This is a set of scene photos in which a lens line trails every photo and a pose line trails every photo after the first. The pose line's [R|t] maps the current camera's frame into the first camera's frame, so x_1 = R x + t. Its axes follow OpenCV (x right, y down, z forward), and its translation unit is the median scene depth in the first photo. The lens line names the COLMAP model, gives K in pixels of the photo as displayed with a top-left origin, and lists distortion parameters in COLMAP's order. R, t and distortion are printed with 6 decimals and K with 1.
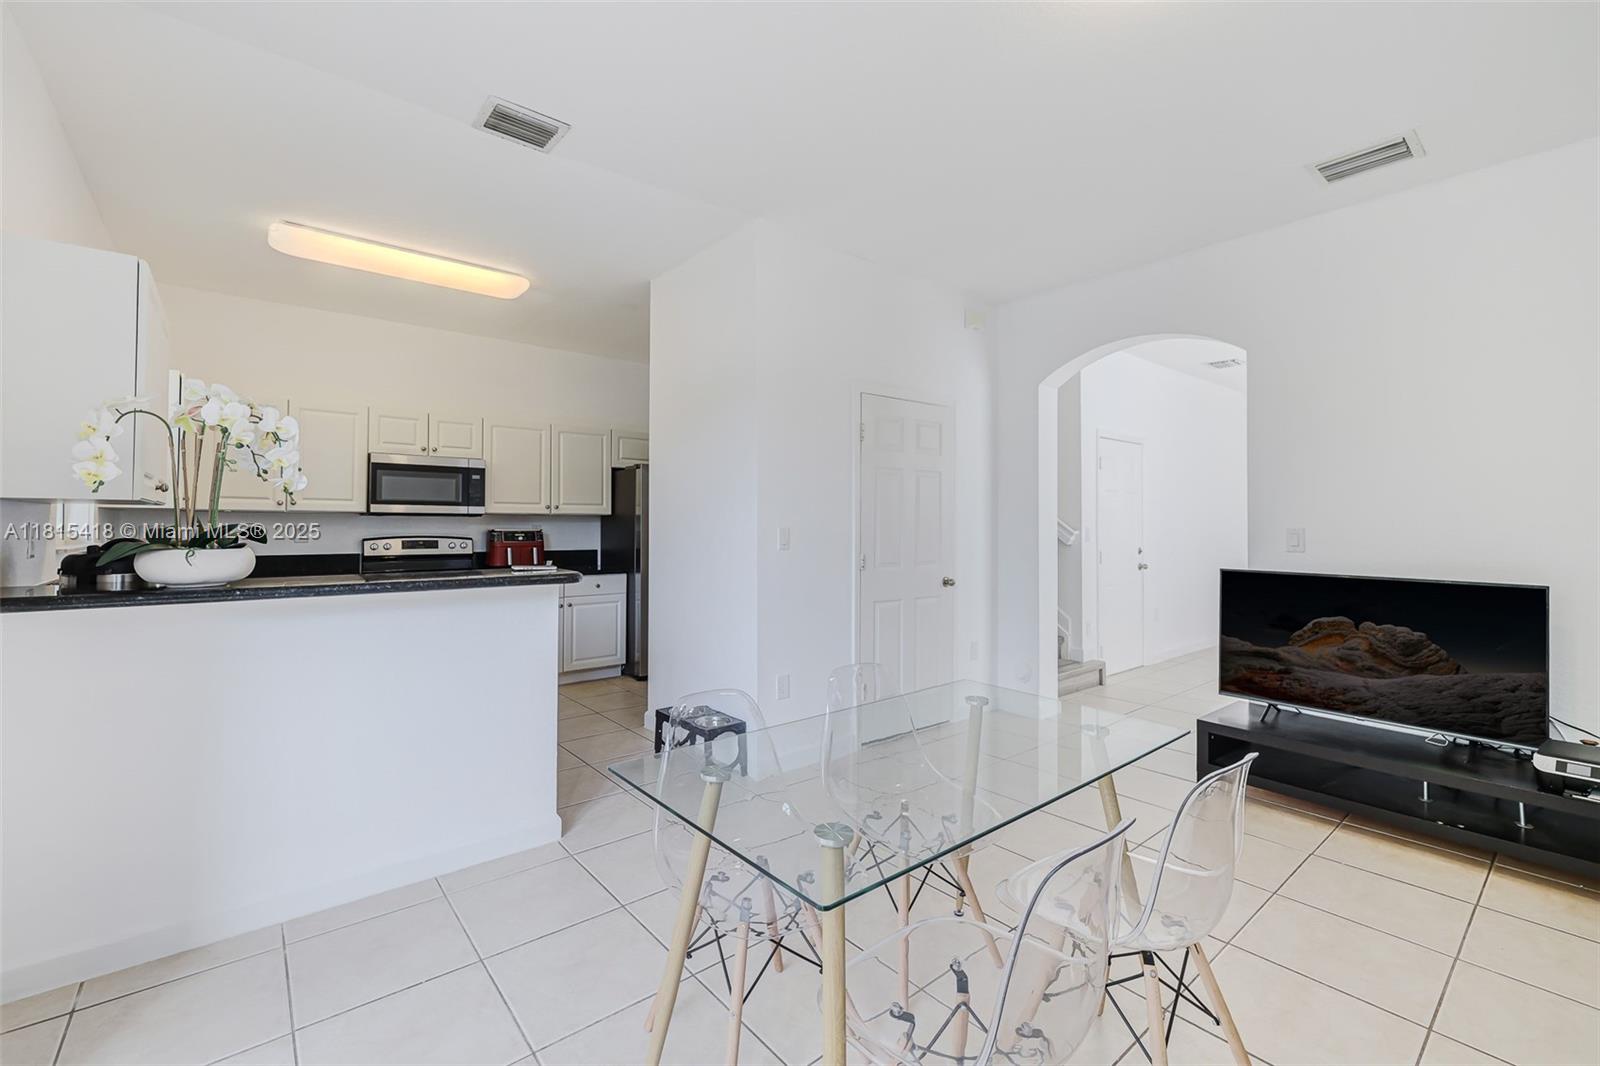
lens RADIAL K [[676.9, 0, 790.3], [0, 676.9, 515.9], [0, 0, 1]] dist [-0.000963, 0.000363]
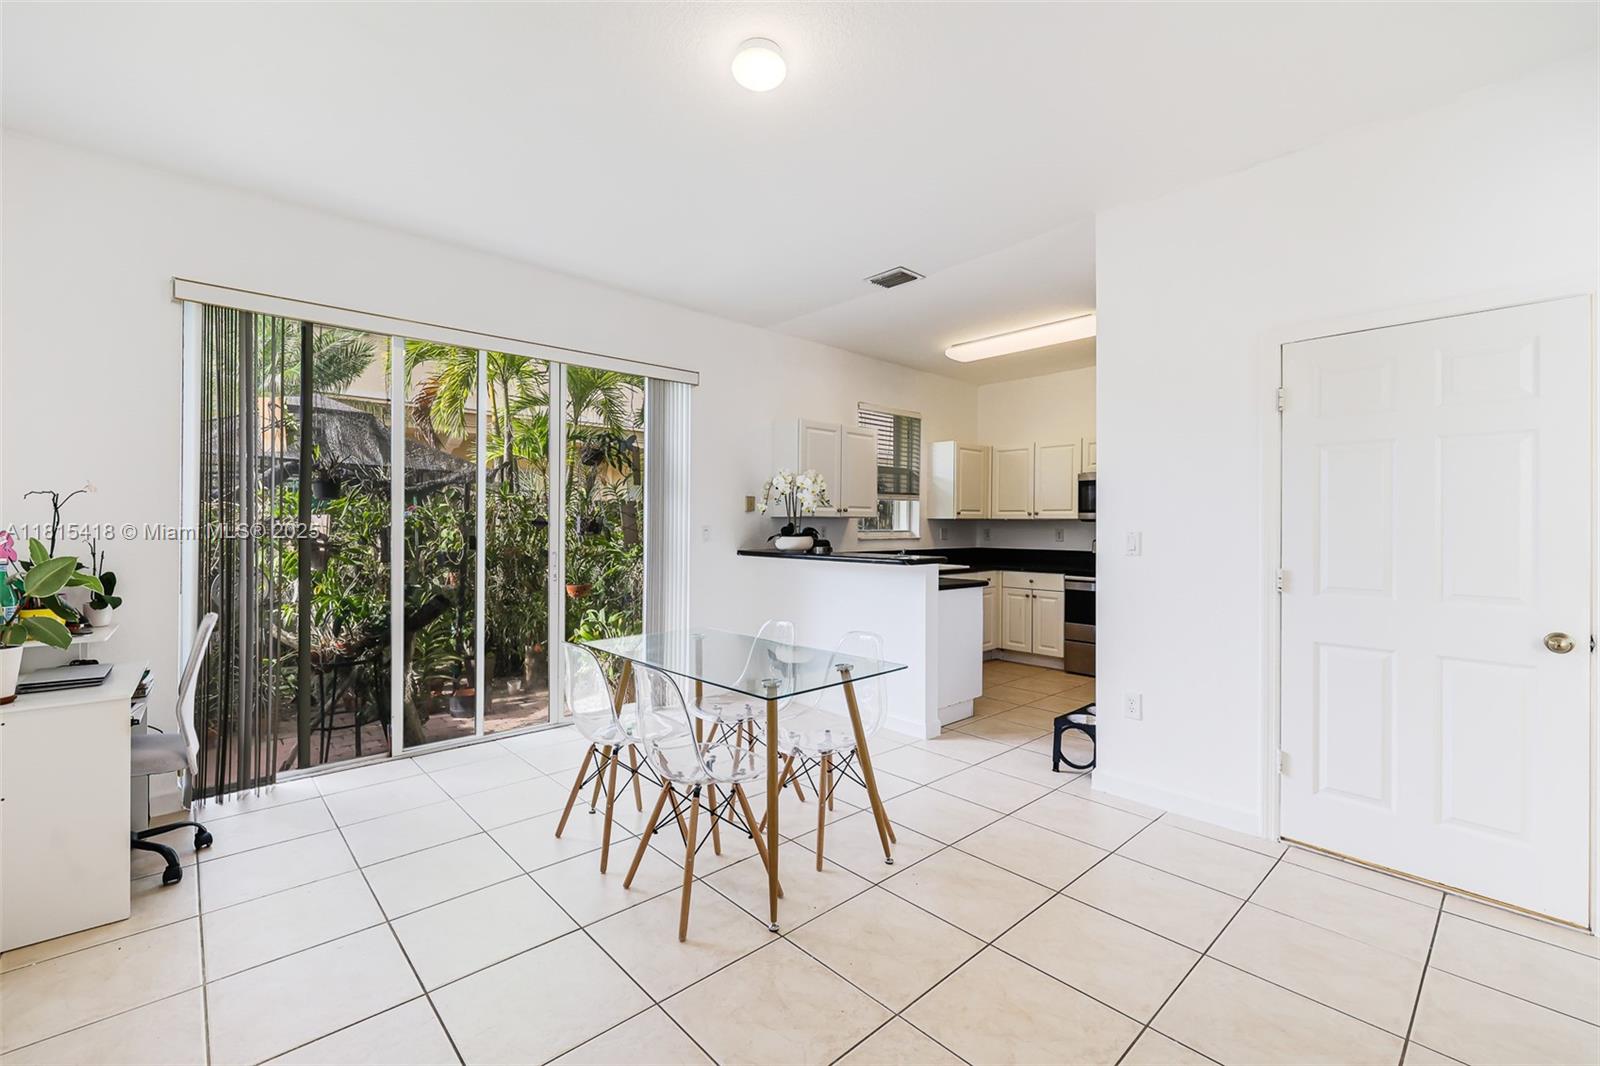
lens RADIAL K [[676.9, 0, 780.1], [0, 676.9, 517.9], [0, 0, 1]] dist [-0.000963, 0.000363]
pose [[0.037341, -0.015408, -0.999184, 0.603771], [0.007104, 0.999860, -0.015153, 0.007254], [0.999277, -0.006533, 0.037446, 0.340776]]
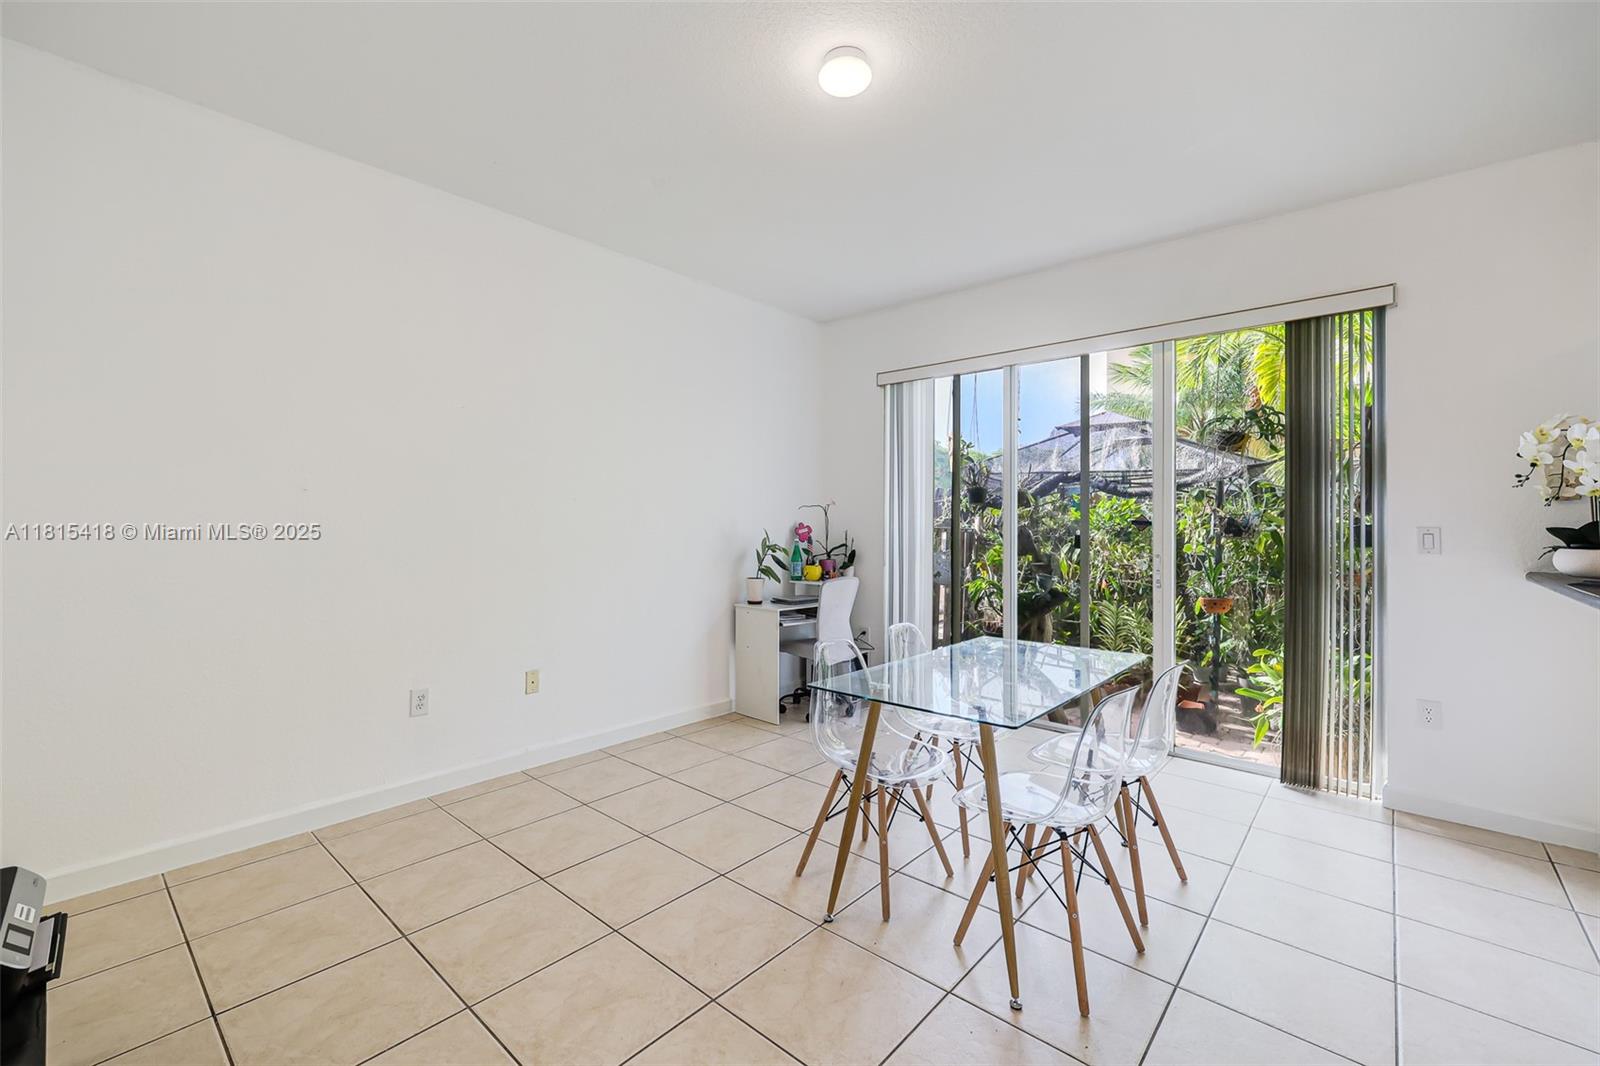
lens RADIAL K [[676.9, 0, 805.2], [0, 676.9, 520.1], [0, 0, 1]] dist [-0.000963, 0.000363]
pose [[-0.987035, -0.012084, -0.160047, 0.272471], [-0.009930, 0.999849, -0.014252, 0.011223], [0.160195, -0.012478, -0.987007, 0.761820]]
